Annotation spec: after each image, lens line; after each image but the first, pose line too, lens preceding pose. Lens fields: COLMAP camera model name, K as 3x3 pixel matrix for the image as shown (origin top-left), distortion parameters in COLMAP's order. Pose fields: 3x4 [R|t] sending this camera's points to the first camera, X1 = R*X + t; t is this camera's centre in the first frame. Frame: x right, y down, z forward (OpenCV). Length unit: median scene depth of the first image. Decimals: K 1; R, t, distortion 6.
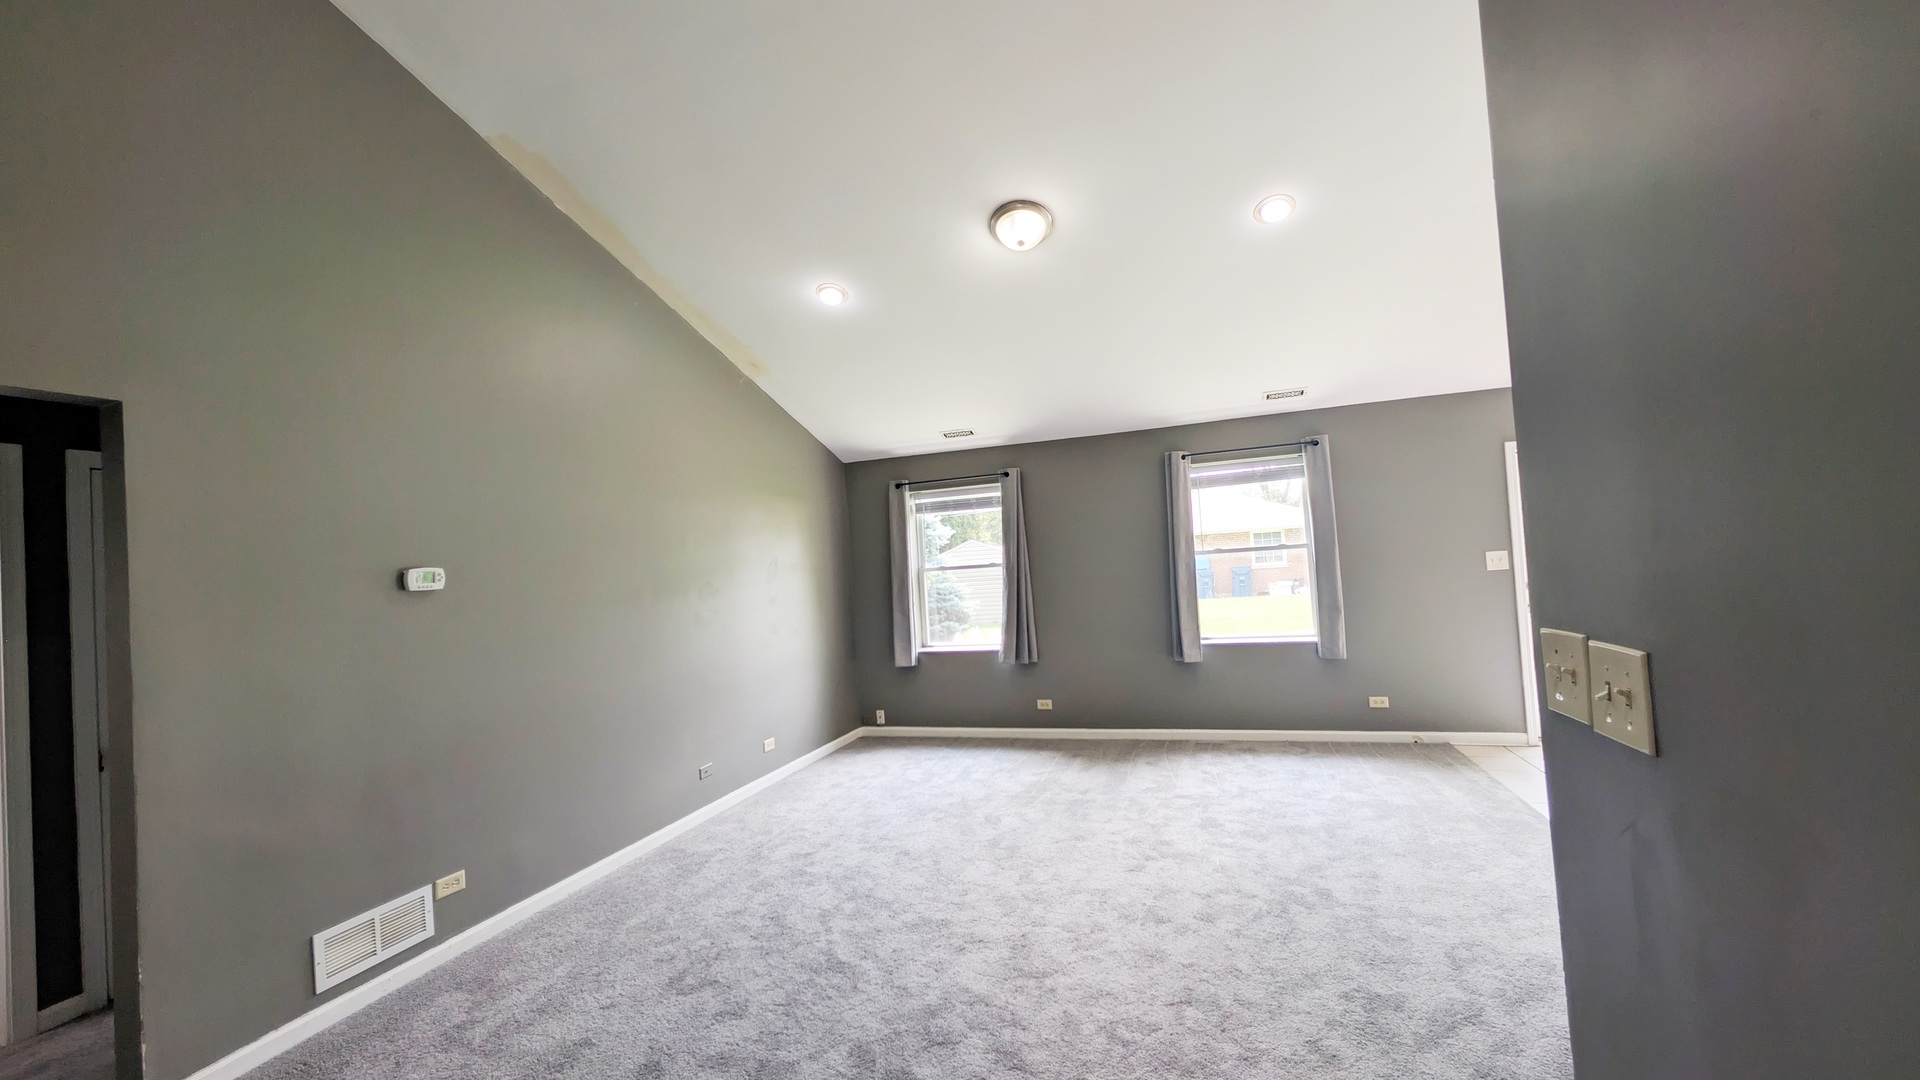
lens RADIAL K [[751.0, 0, 972.6], [0, 751.0, 545.4], [0, 0, 1]] dist [0.006424, 0.000229]
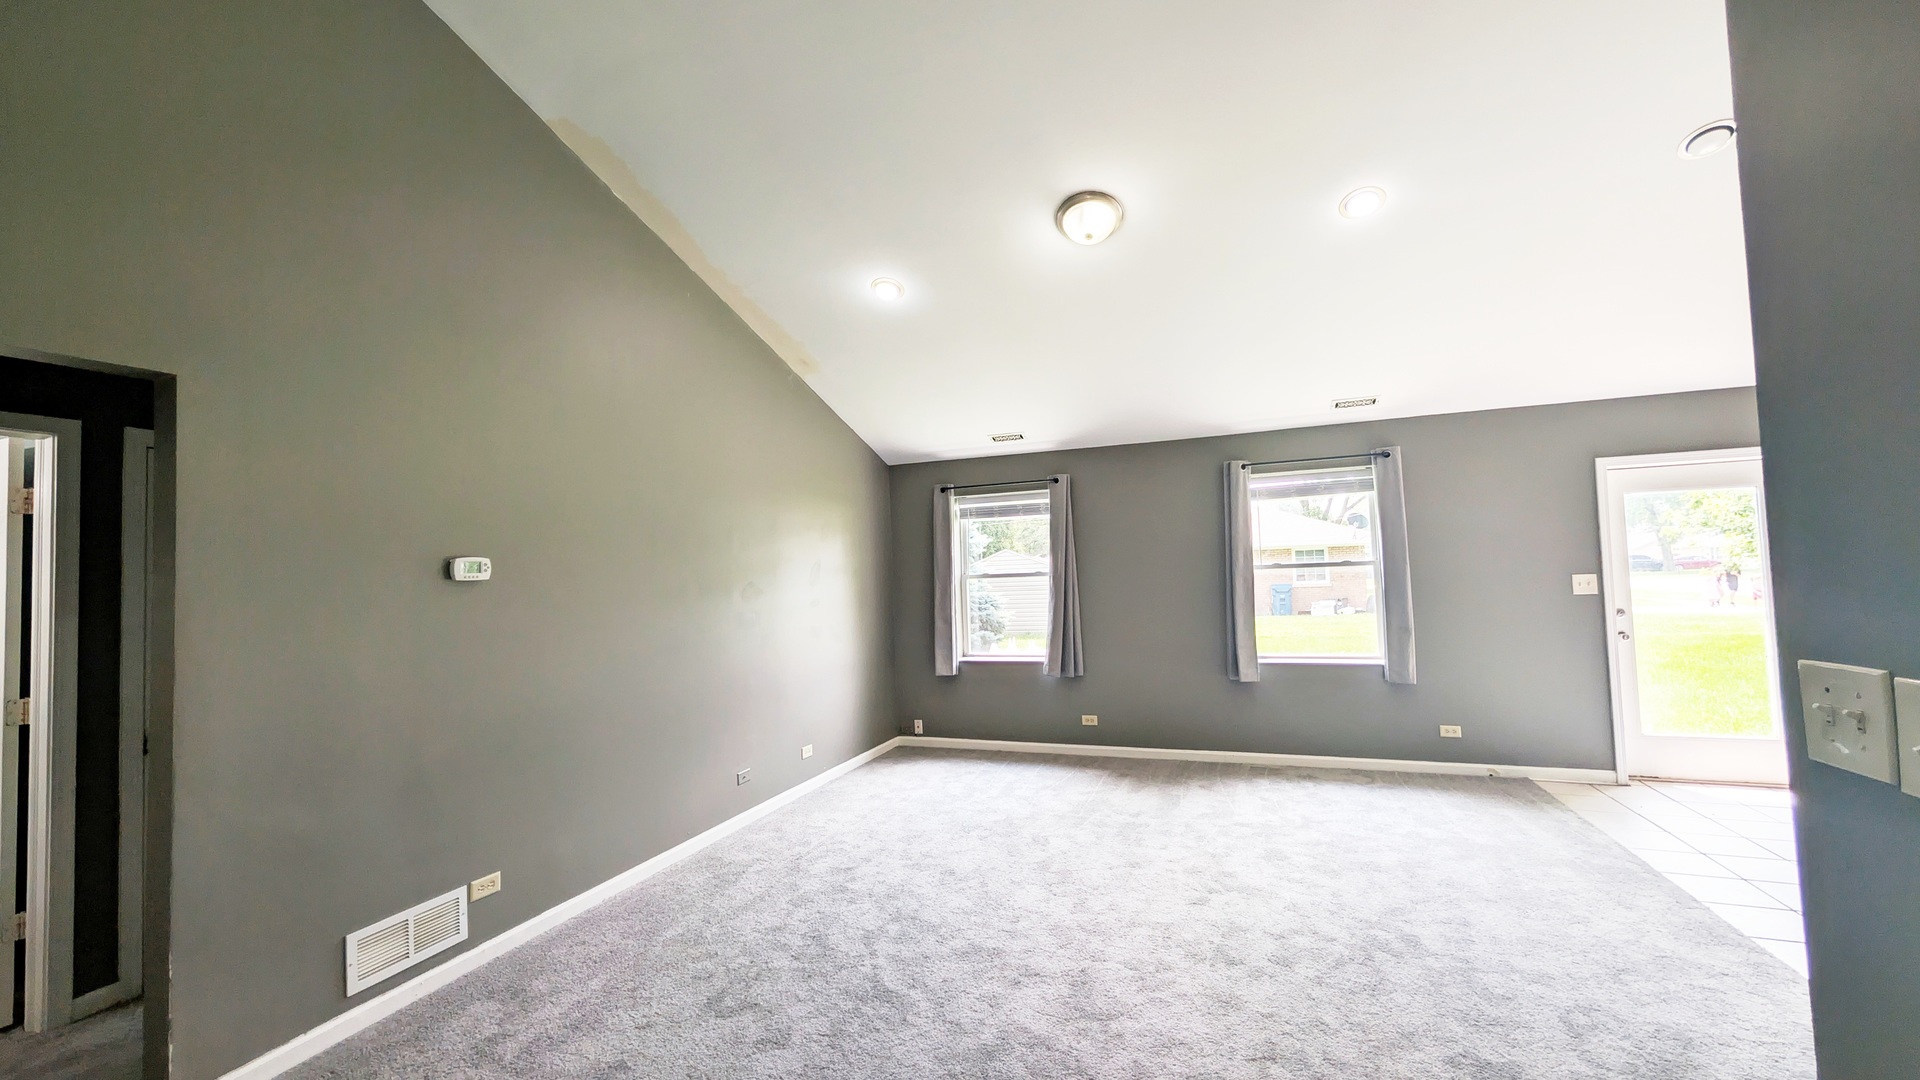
lens RADIAL K [[751.8, 0, 970.9], [0, 751.8, 546.7], [0, 0, 1]] dist [0.005800, -0.000482]
pose [[0.998781, 0.027773, -0.040816, -0.038569], [-0.028231, 0.999544, -0.010684, 0.007083], [0.040500, 0.011823, 0.999110, 0.048108]]
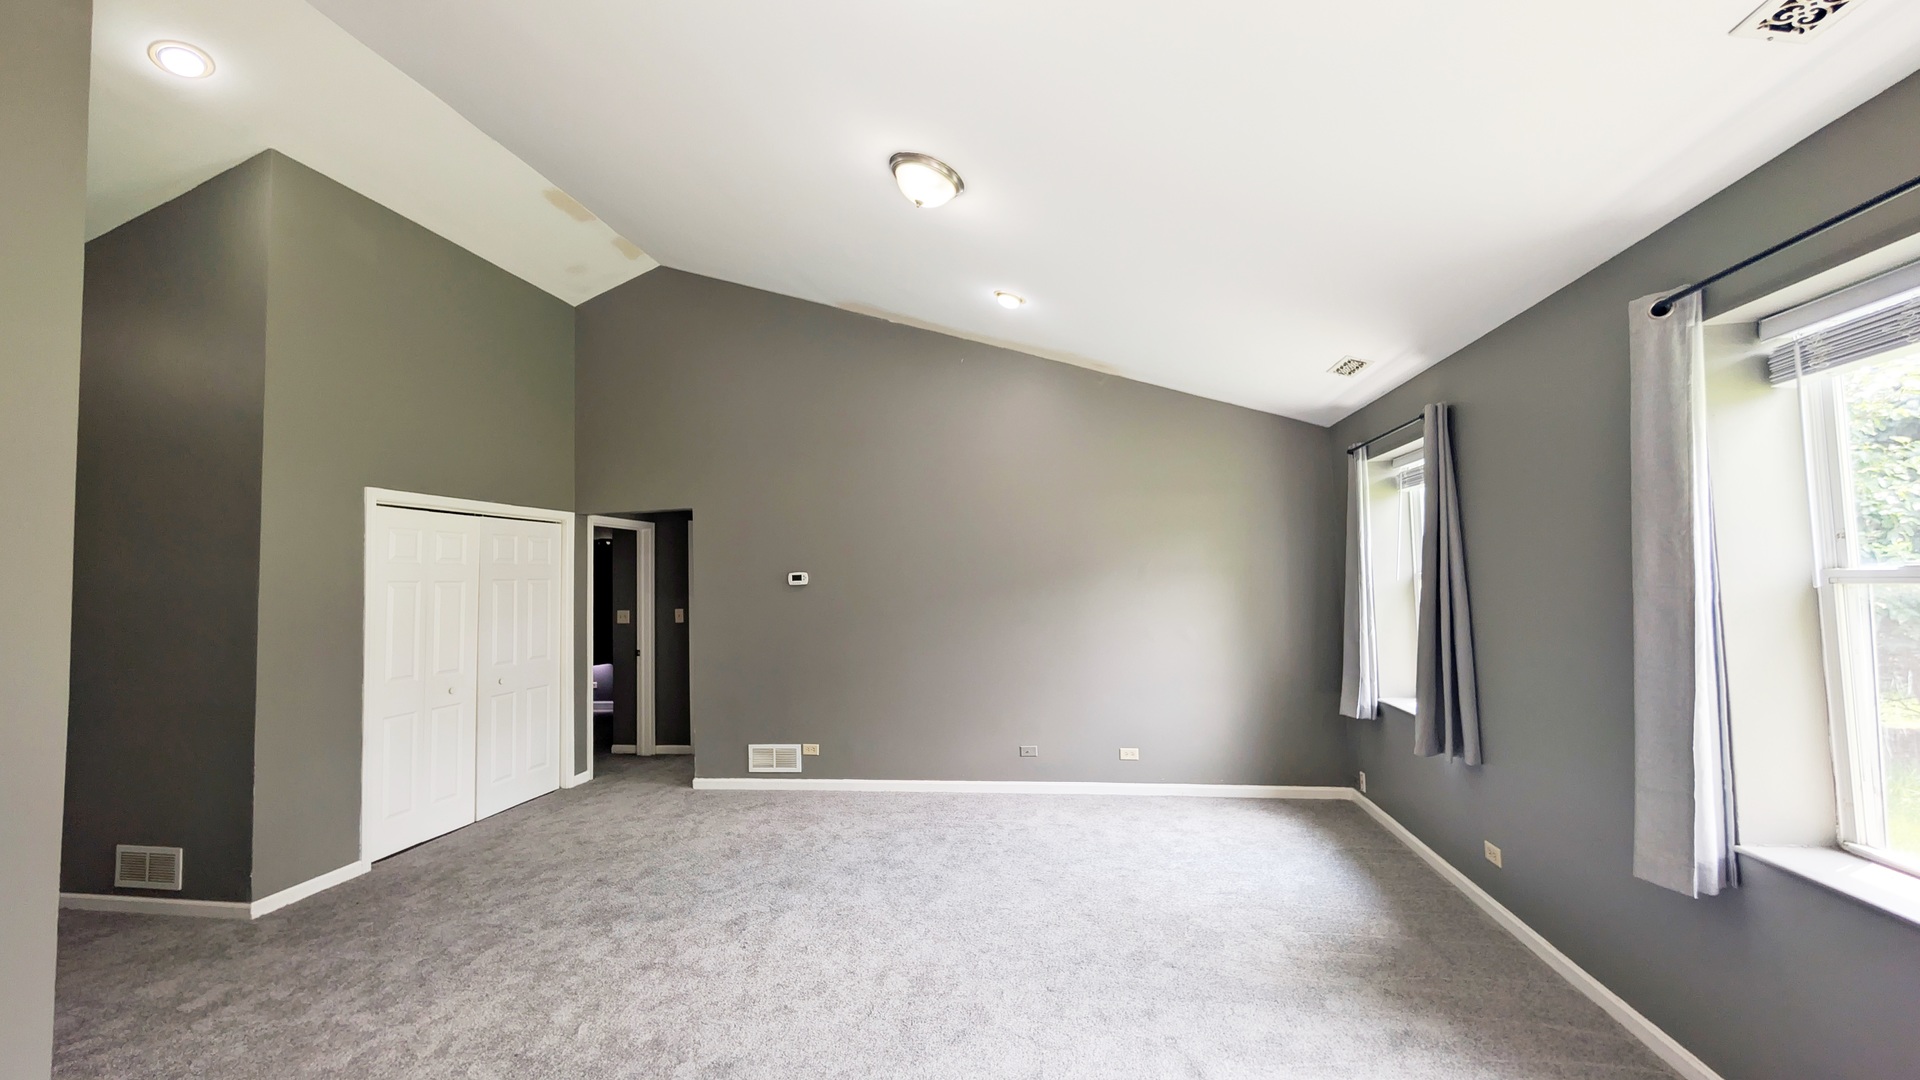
lens RADIAL K [[751.8, 0, 970.9], [0, 751.8, 546.7], [0, 0, 1]] dist [0.005800, -0.000482]
pose [[0.123280, 0.016138, -0.992241, 0.945060], [0.046375, 0.998682, 0.022005, -0.044664], [0.991288, -0.048728, 0.122369, 0.998387]]
